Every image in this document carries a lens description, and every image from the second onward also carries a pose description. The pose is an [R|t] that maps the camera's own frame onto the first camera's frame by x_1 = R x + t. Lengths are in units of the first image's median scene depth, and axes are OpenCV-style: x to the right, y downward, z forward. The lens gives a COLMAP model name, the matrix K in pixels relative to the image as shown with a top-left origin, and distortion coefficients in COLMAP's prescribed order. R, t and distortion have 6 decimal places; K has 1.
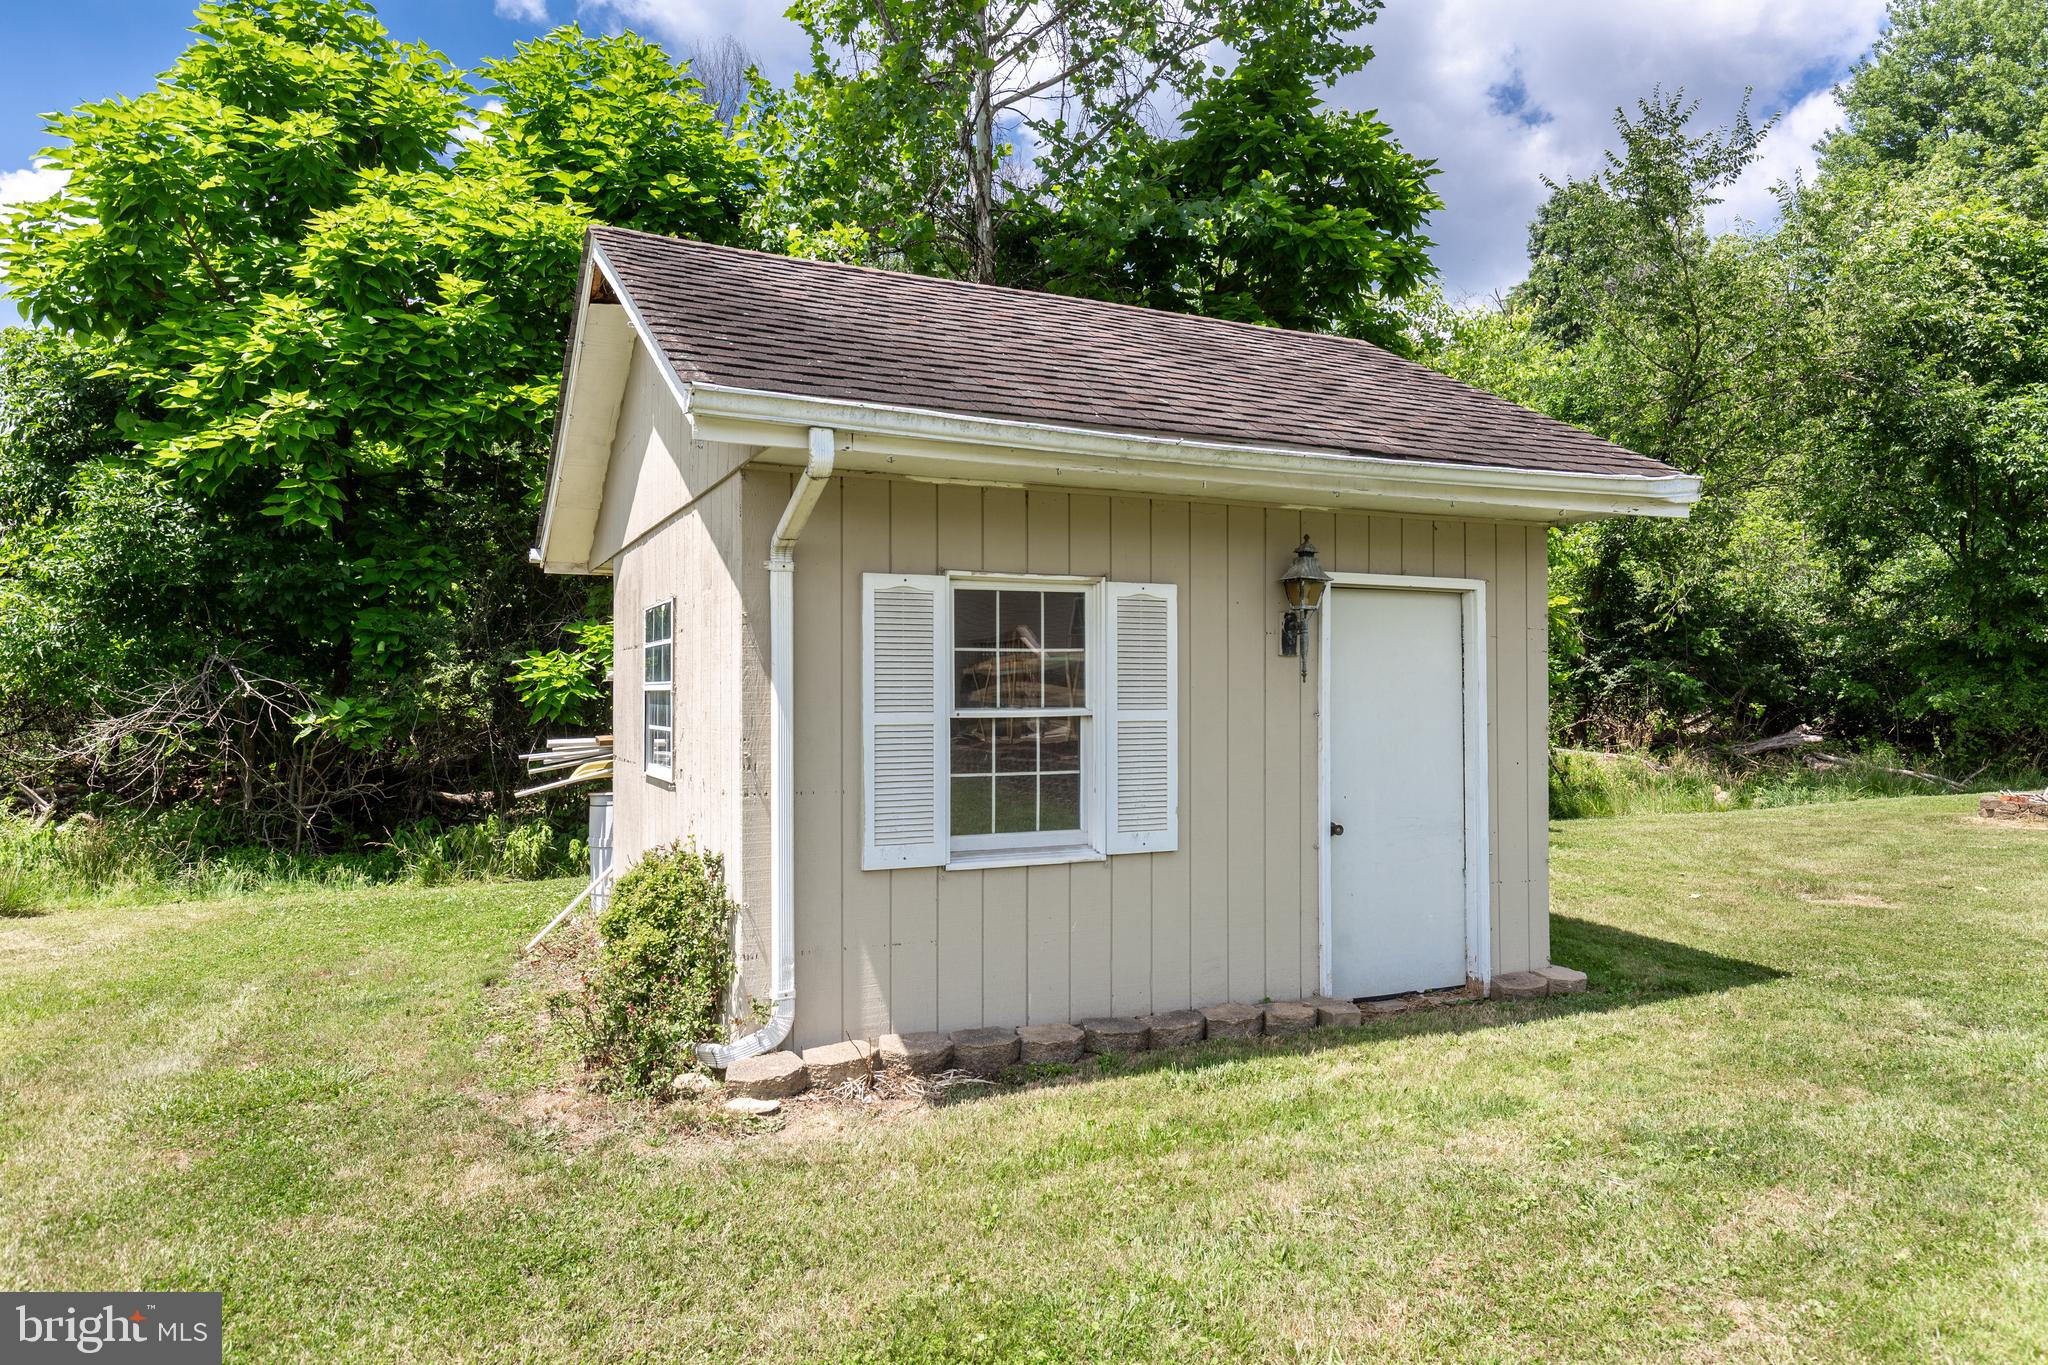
lens RADIAL K [[1317.5, 0, 1021.6], [0, 1317.5, 682.9], [0, 0, 1]] dist [-0.000548, 0.000453]
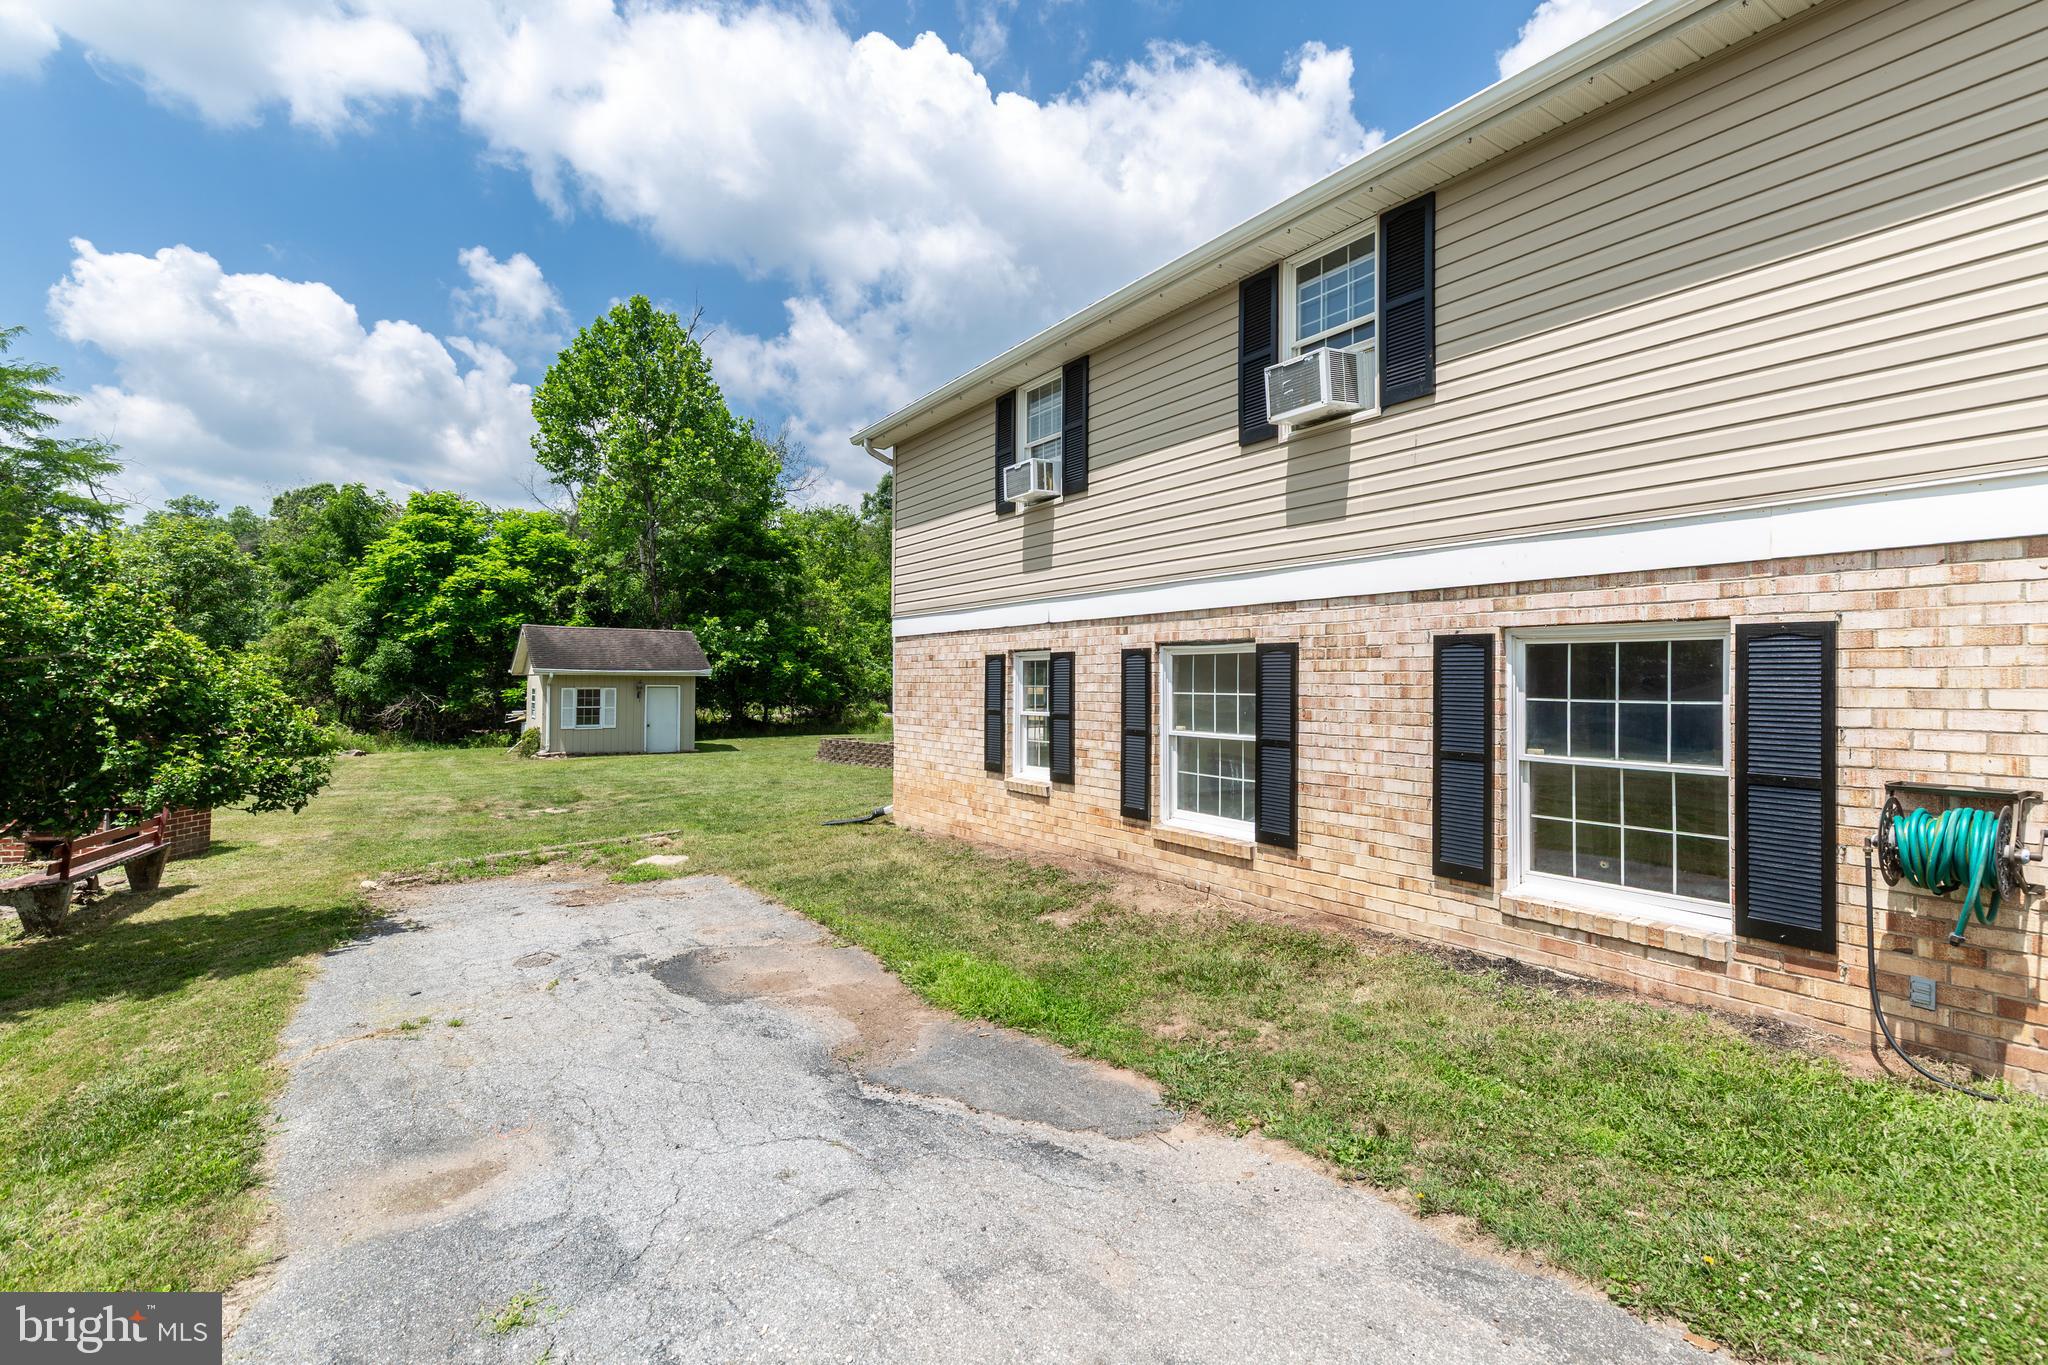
lens RADIAL K [[923.9, 0, 1043.1], [0, 923.9, 662.6], [0, 0, 1]] dist [0.001192, 0.000051]
pose [[0.982930, 0.010788, 0.183663, 0.699176], [-0.008182, 0.999855, -0.014941, -0.075903], [-0.183798, 0.013183, 0.982876, -2.022446]]
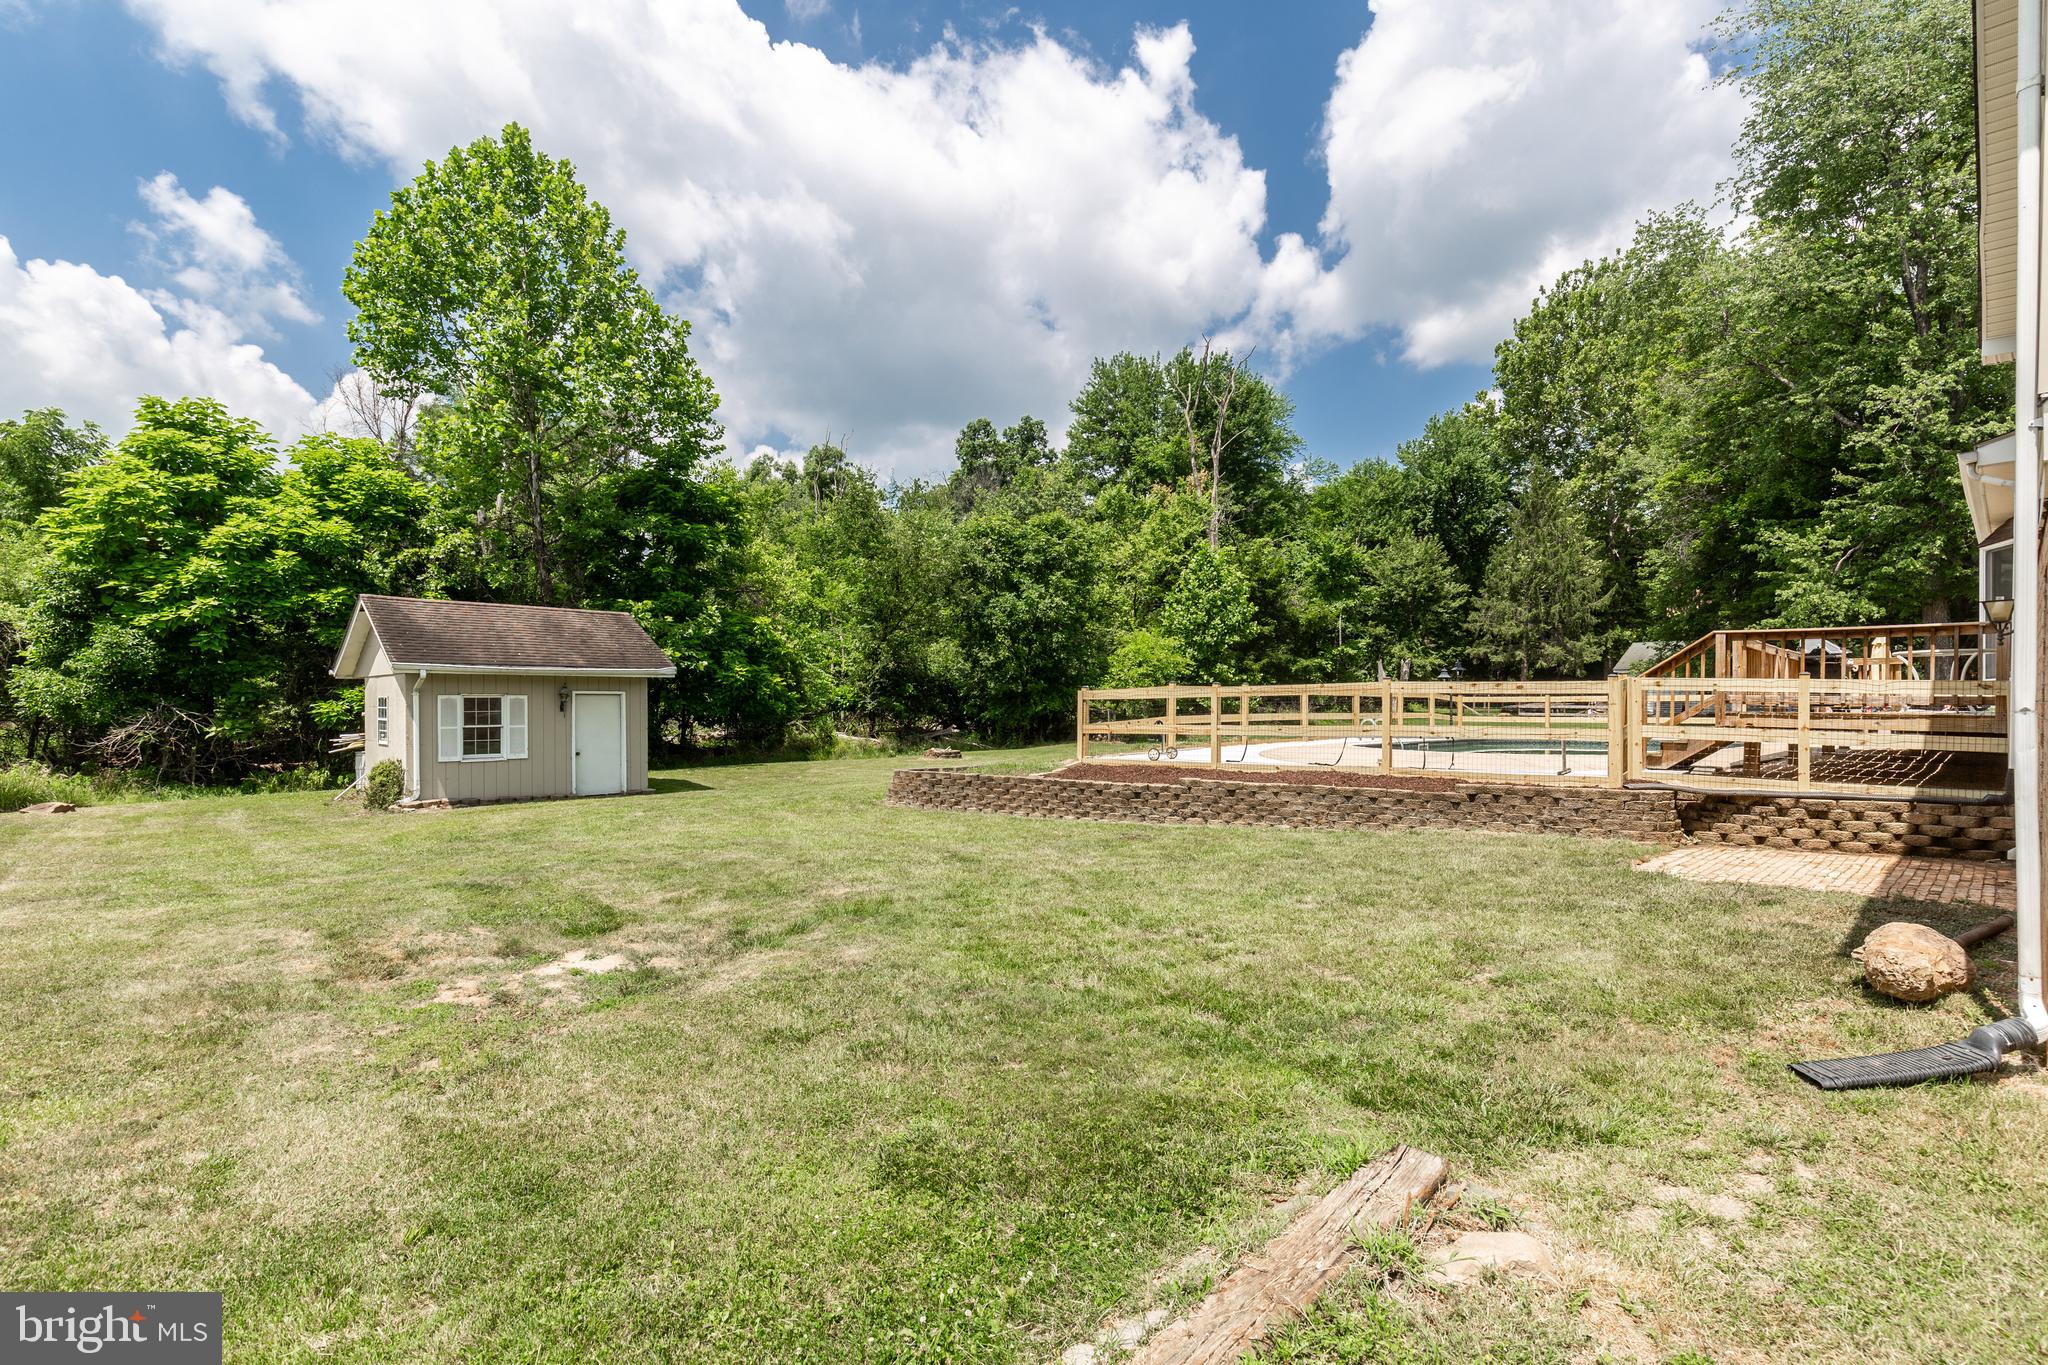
lens RADIAL K [[955.5, 0, 1030.9], [0, 955.5, 706.1], [0, 0, 1]] dist [0.008986, 0.000751]
pose [[0.943643, -0.001399, 0.330963, 0.318472], [-0.002194, 0.999943, 0.010481, -0.038655], [-0.330958, -0.010617, 0.943586, -1.242521]]
